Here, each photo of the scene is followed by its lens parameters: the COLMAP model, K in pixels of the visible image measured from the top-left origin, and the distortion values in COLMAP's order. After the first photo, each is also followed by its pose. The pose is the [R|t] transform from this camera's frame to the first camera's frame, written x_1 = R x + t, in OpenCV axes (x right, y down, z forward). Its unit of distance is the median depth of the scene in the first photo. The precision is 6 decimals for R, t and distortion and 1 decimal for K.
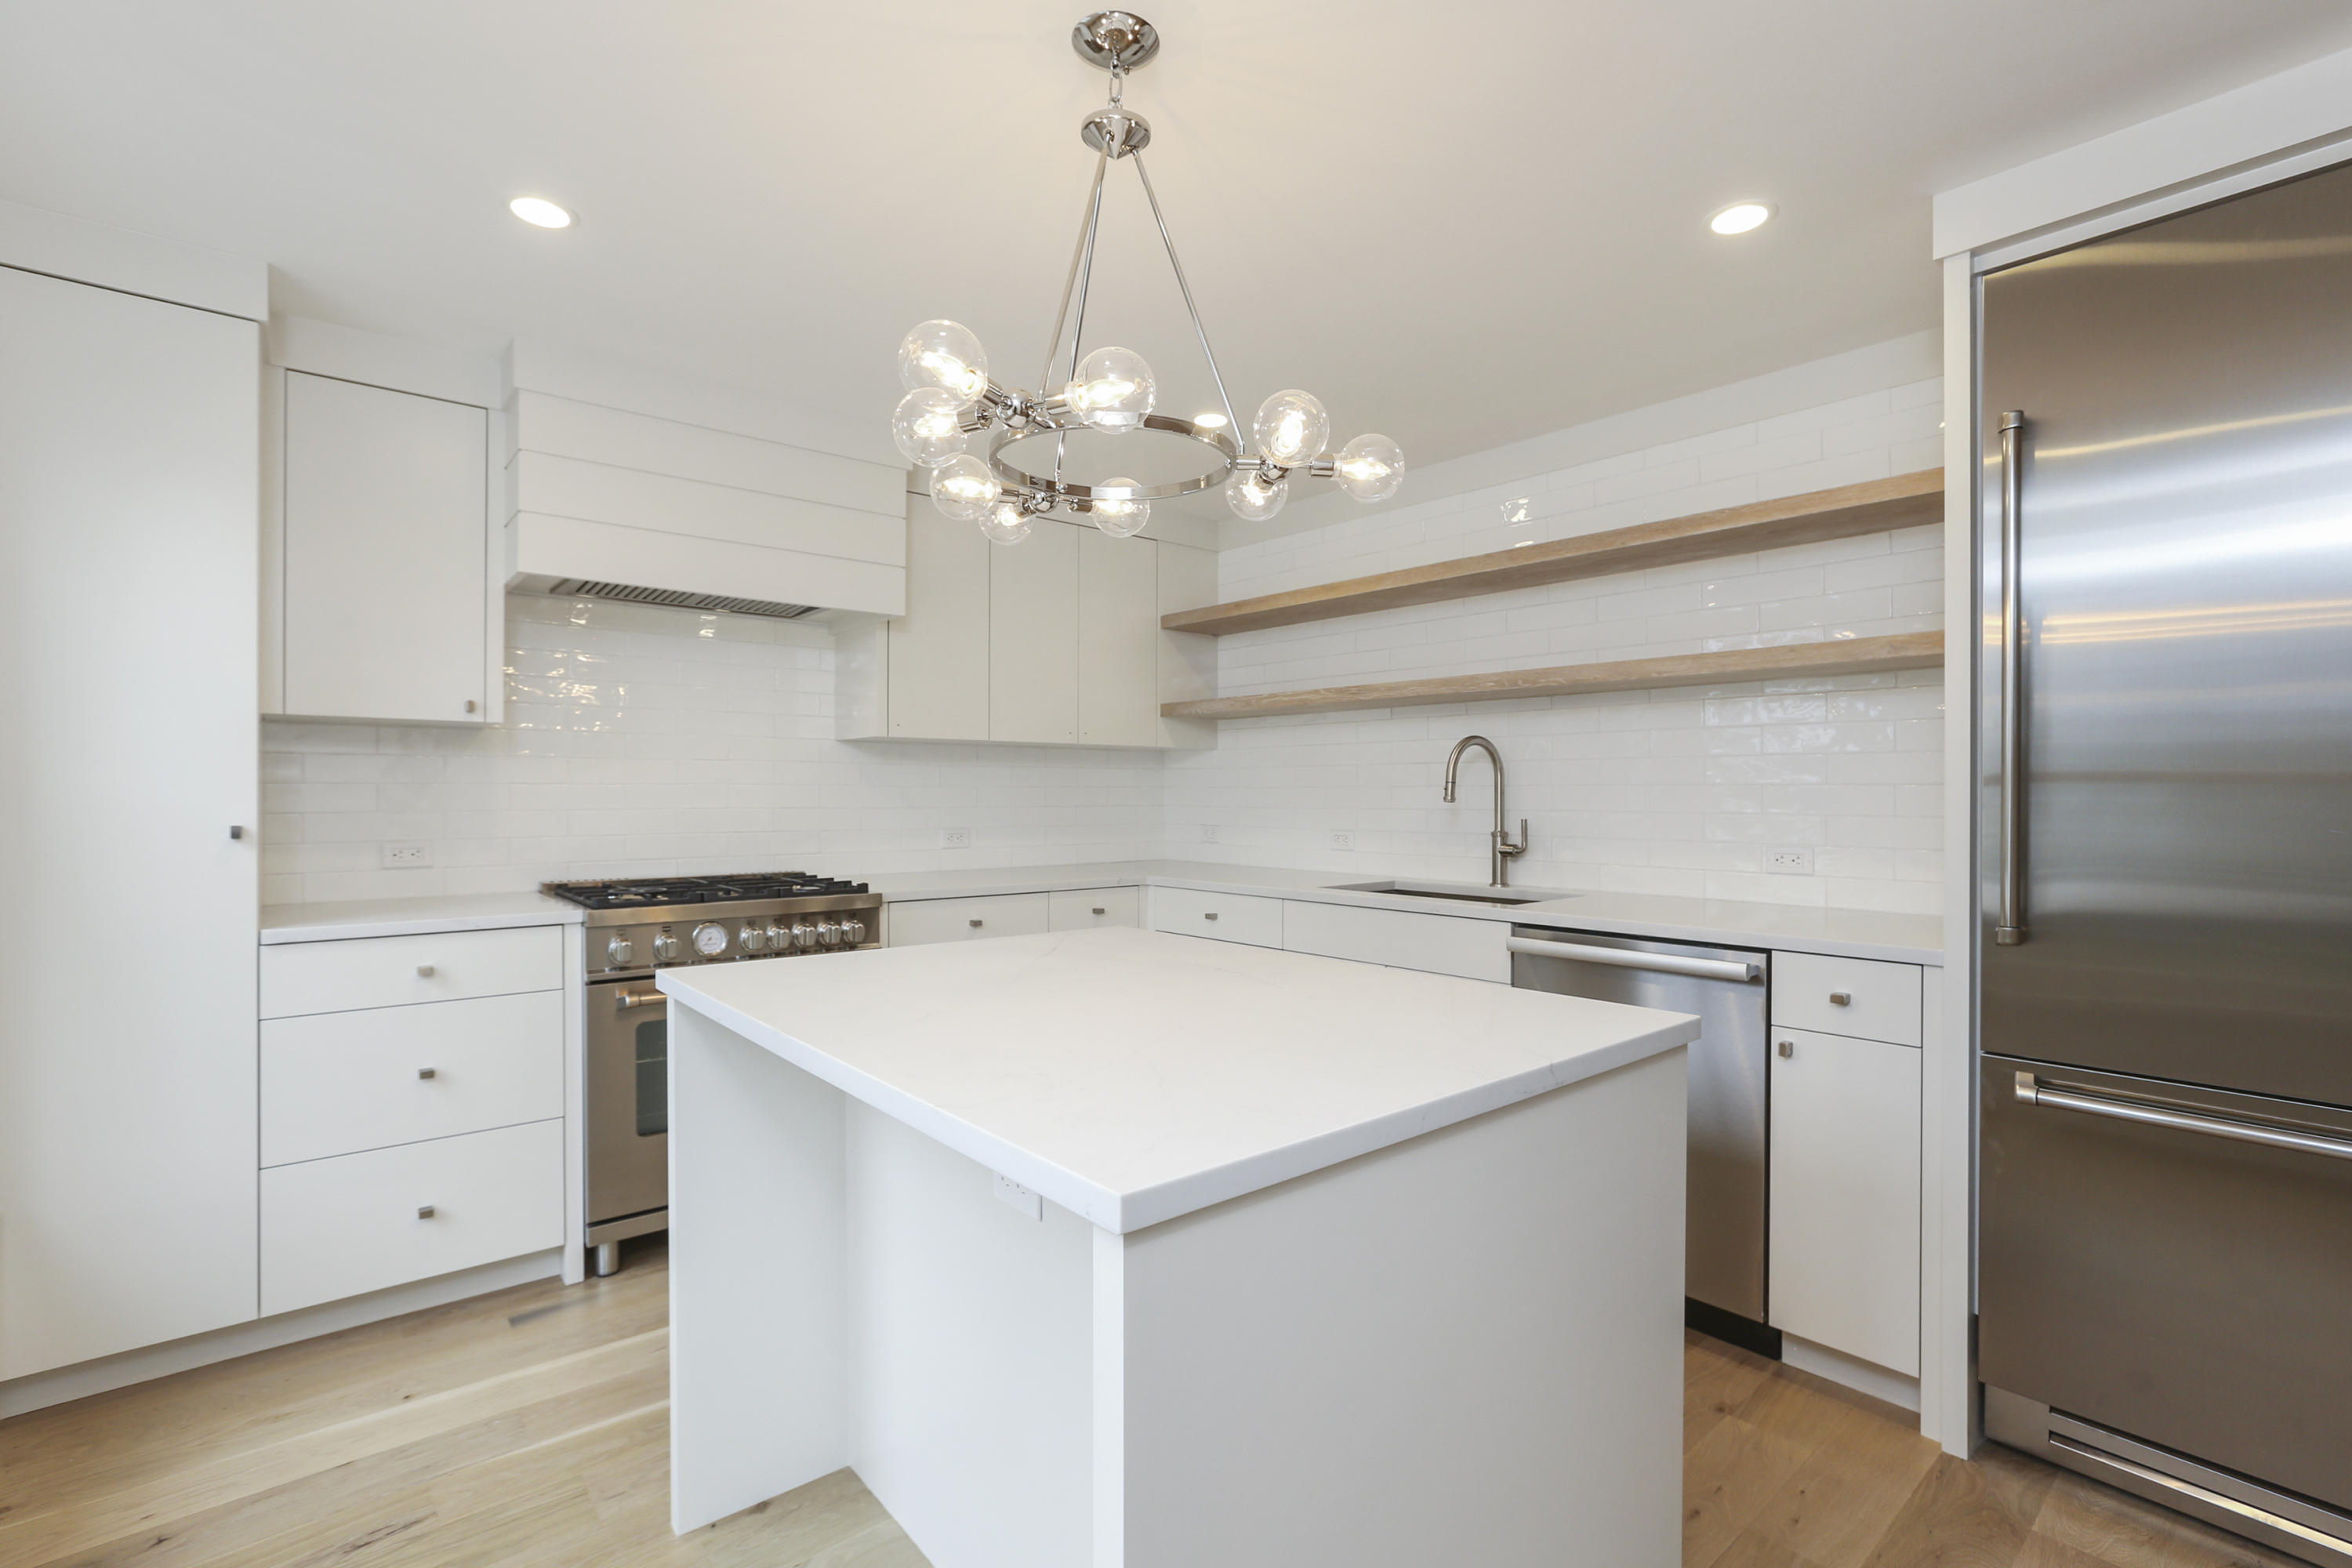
lens RADIAL K [[1068.1, 0, 1182.8], [0, 1068.1, 817.3], [0, 0, 1]] dist [-0.038038, 0.000298]
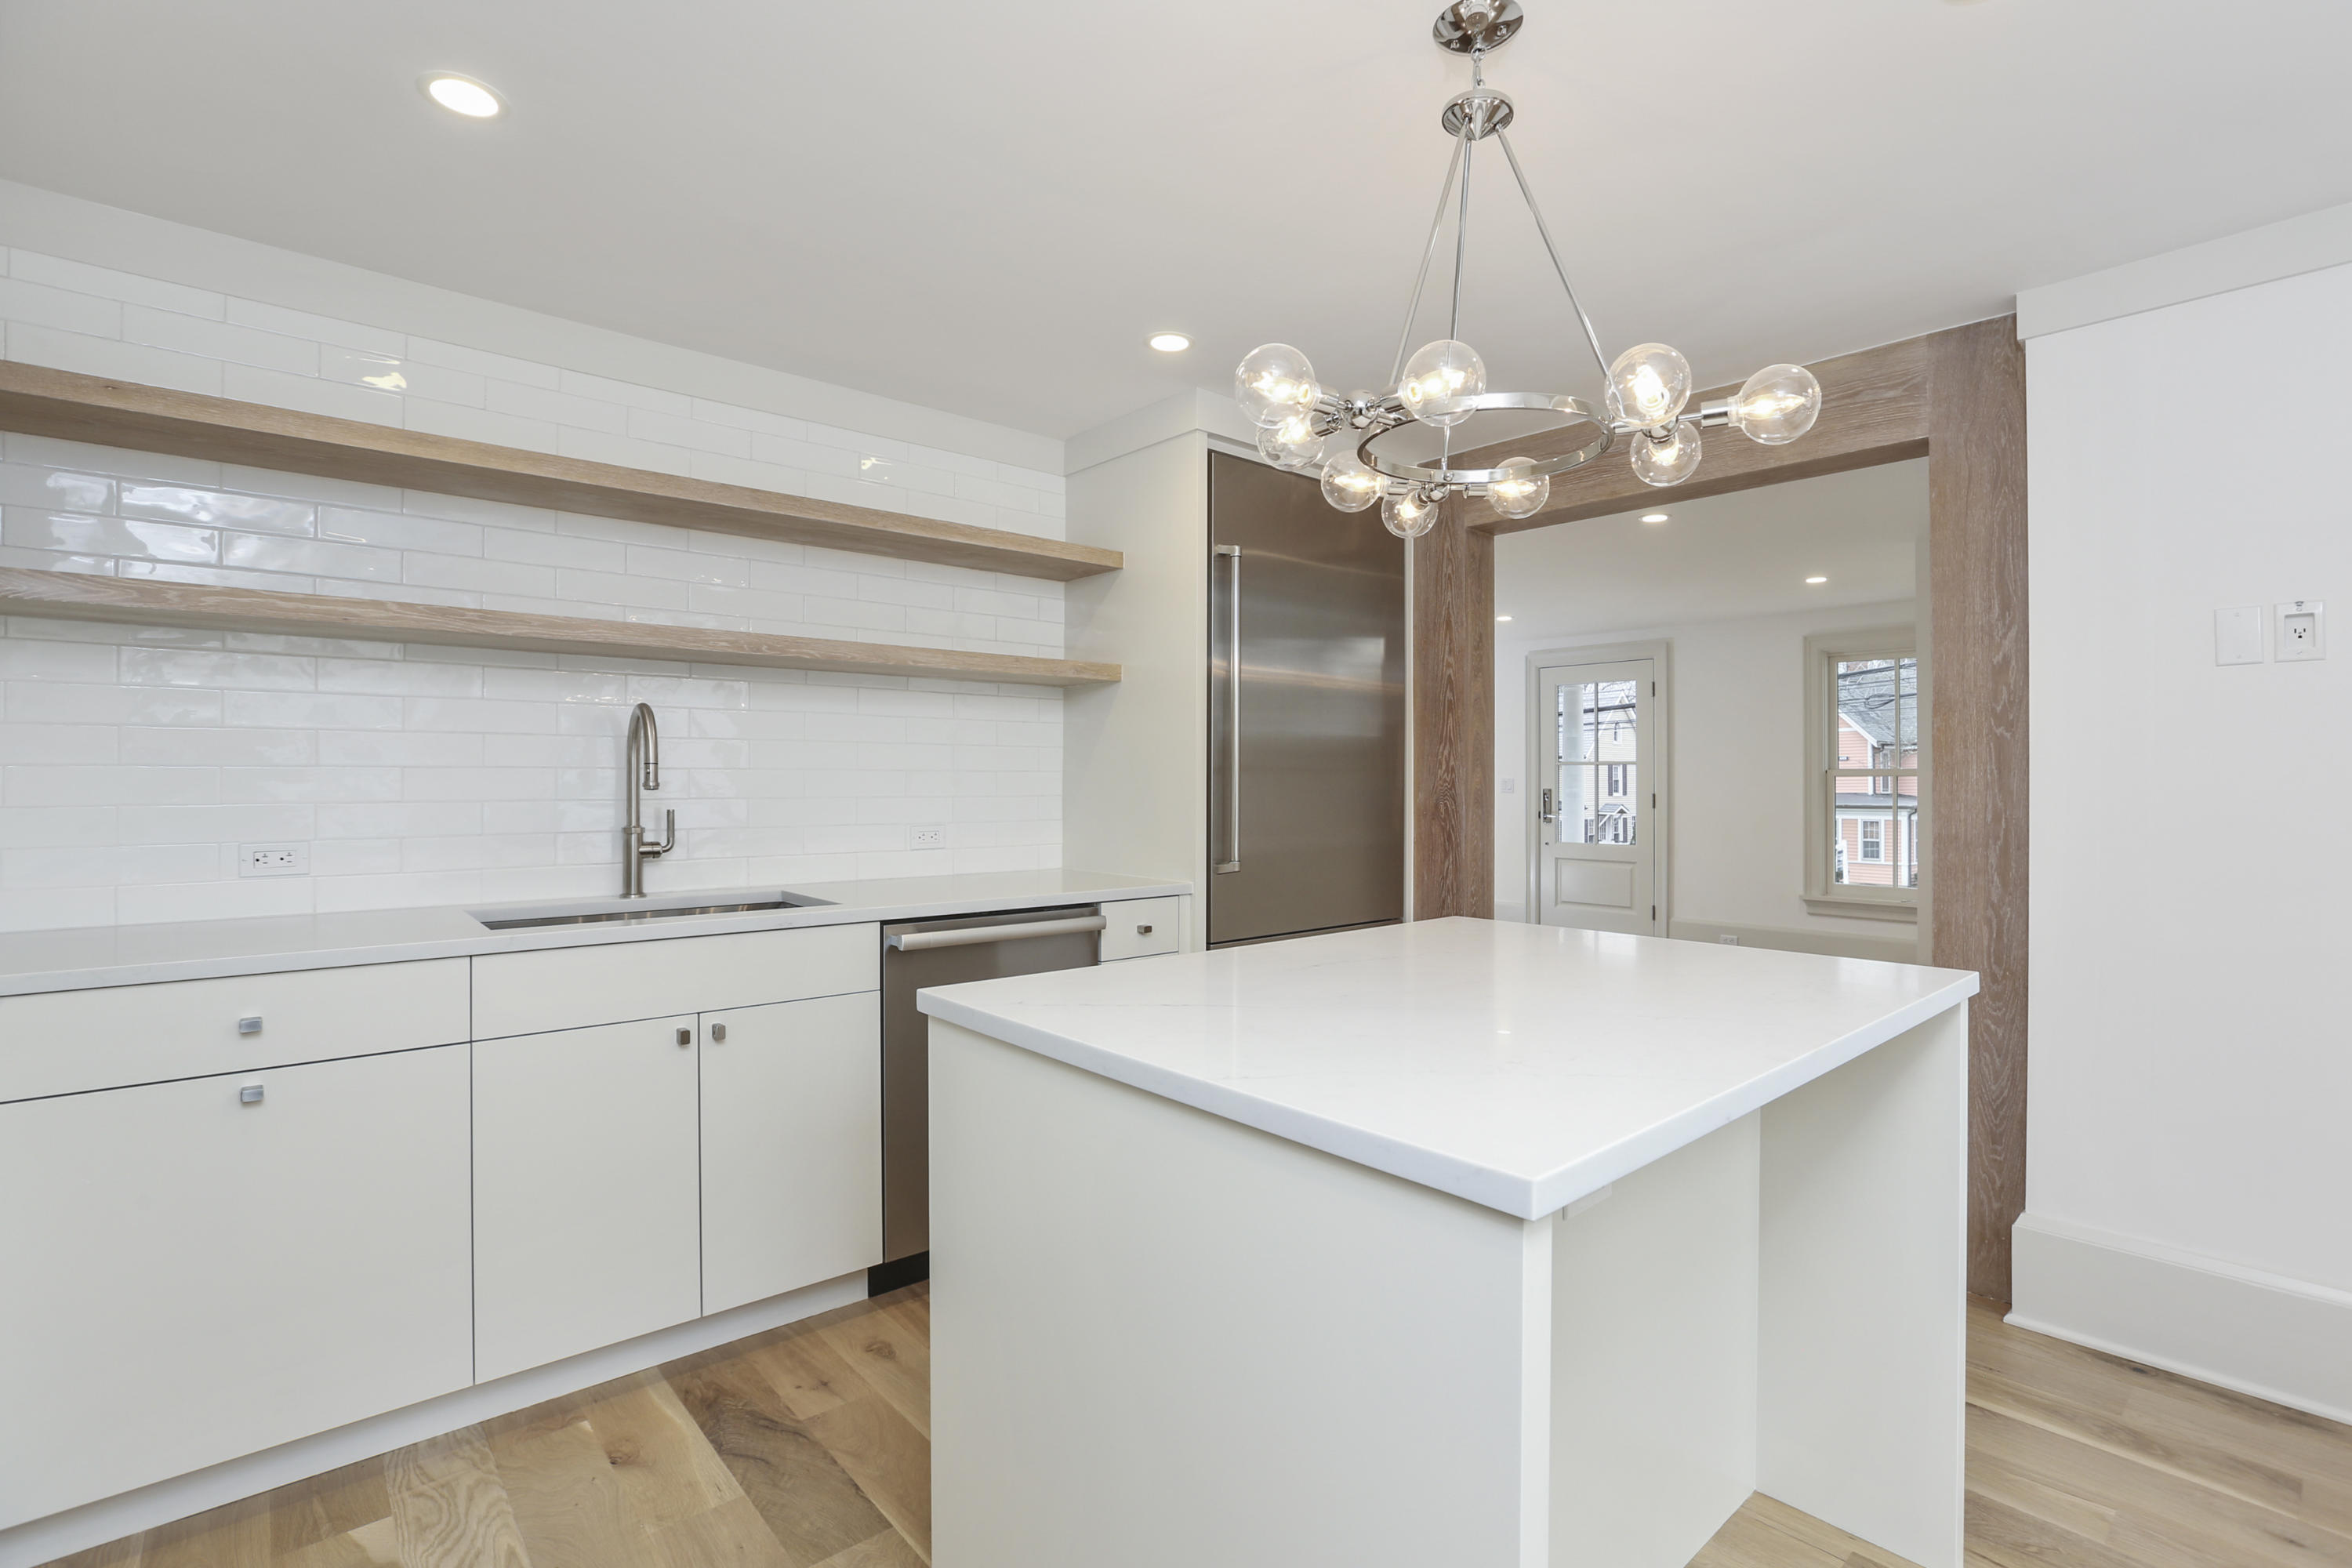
lens RADIAL K [[1088.2, 0, 1191.7], [0, 1088.2, 781.5], [0, 0, 1]] dist [-0.052552, 0.023035]
pose [[-0.015227, -0.003307, 0.999879, -0.508899], [0.022121, 0.999749, 0.003644, -0.014288], [-0.999639, 0.022174, -0.015150, 0.619261]]
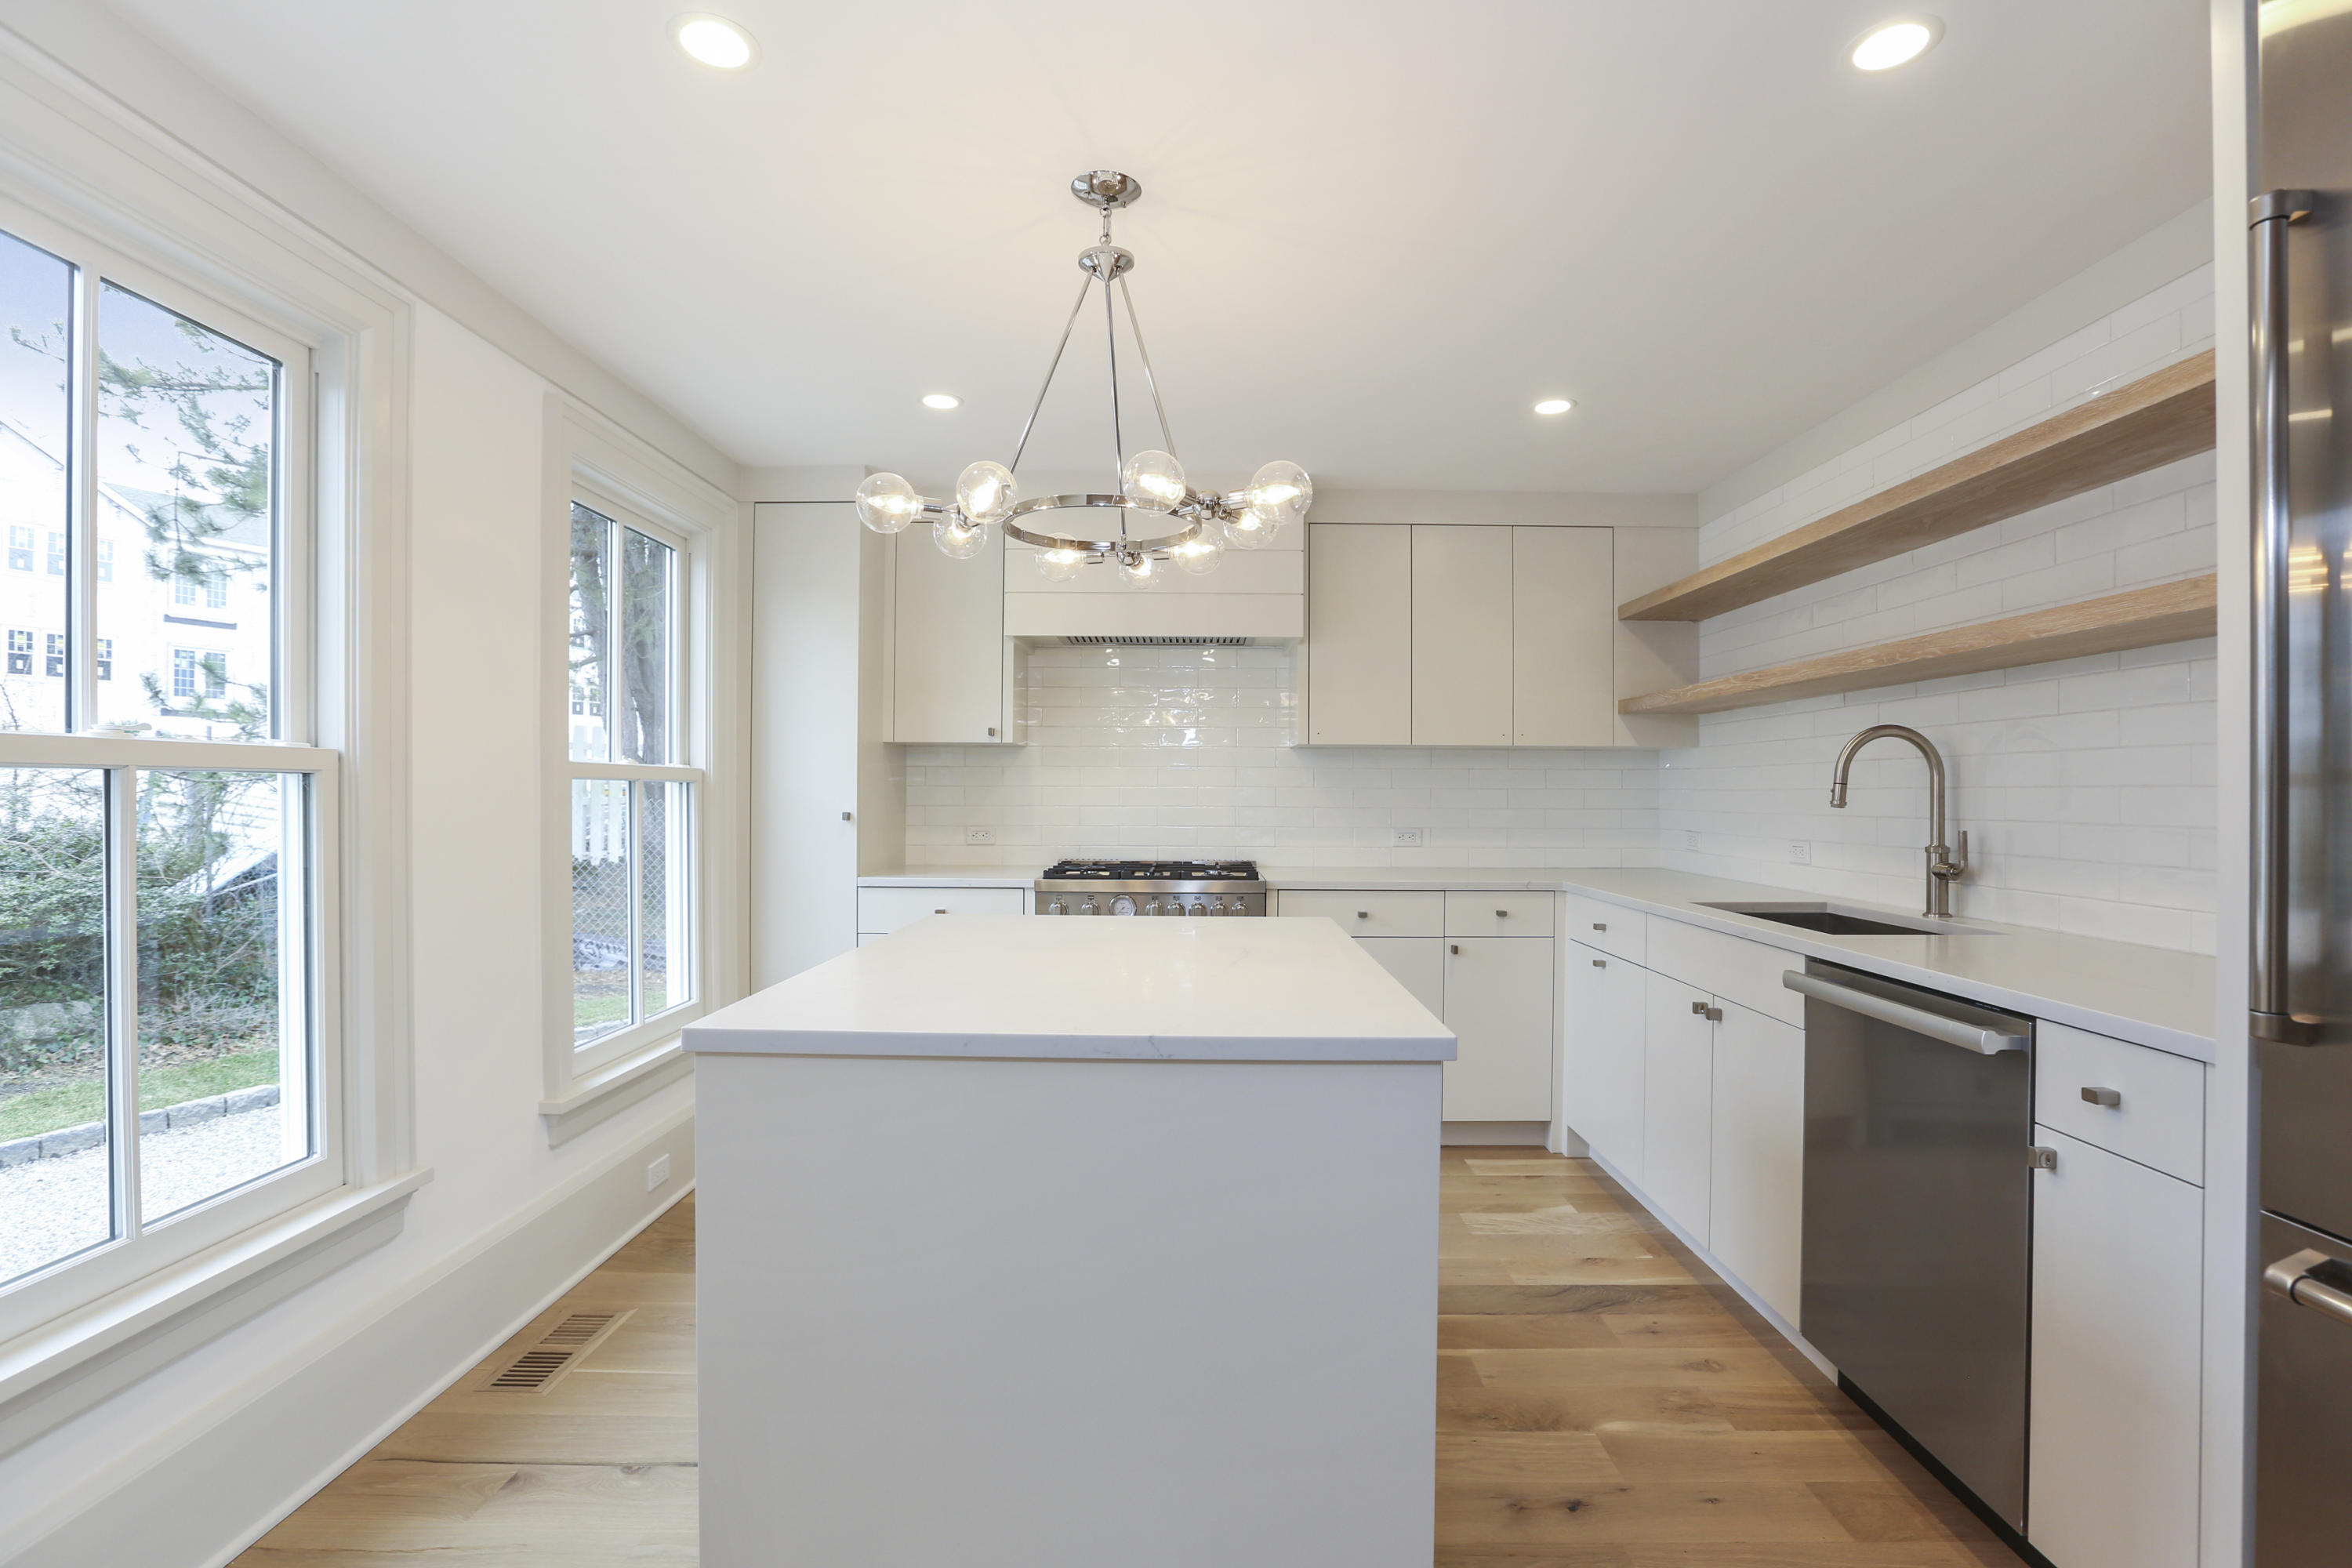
lens RADIAL K [[1078.1, 0, 1180.6], [0, 1078.1, 793.9], [0, 0, 1]] dist [-0.051956, 0.020625]
pose [[0.750154, 0.003463, -0.661254, 0.403090], [-0.018960, 0.999688, -0.016273, -0.001757], [0.660992, 0.024745, 0.749985, 0.057003]]
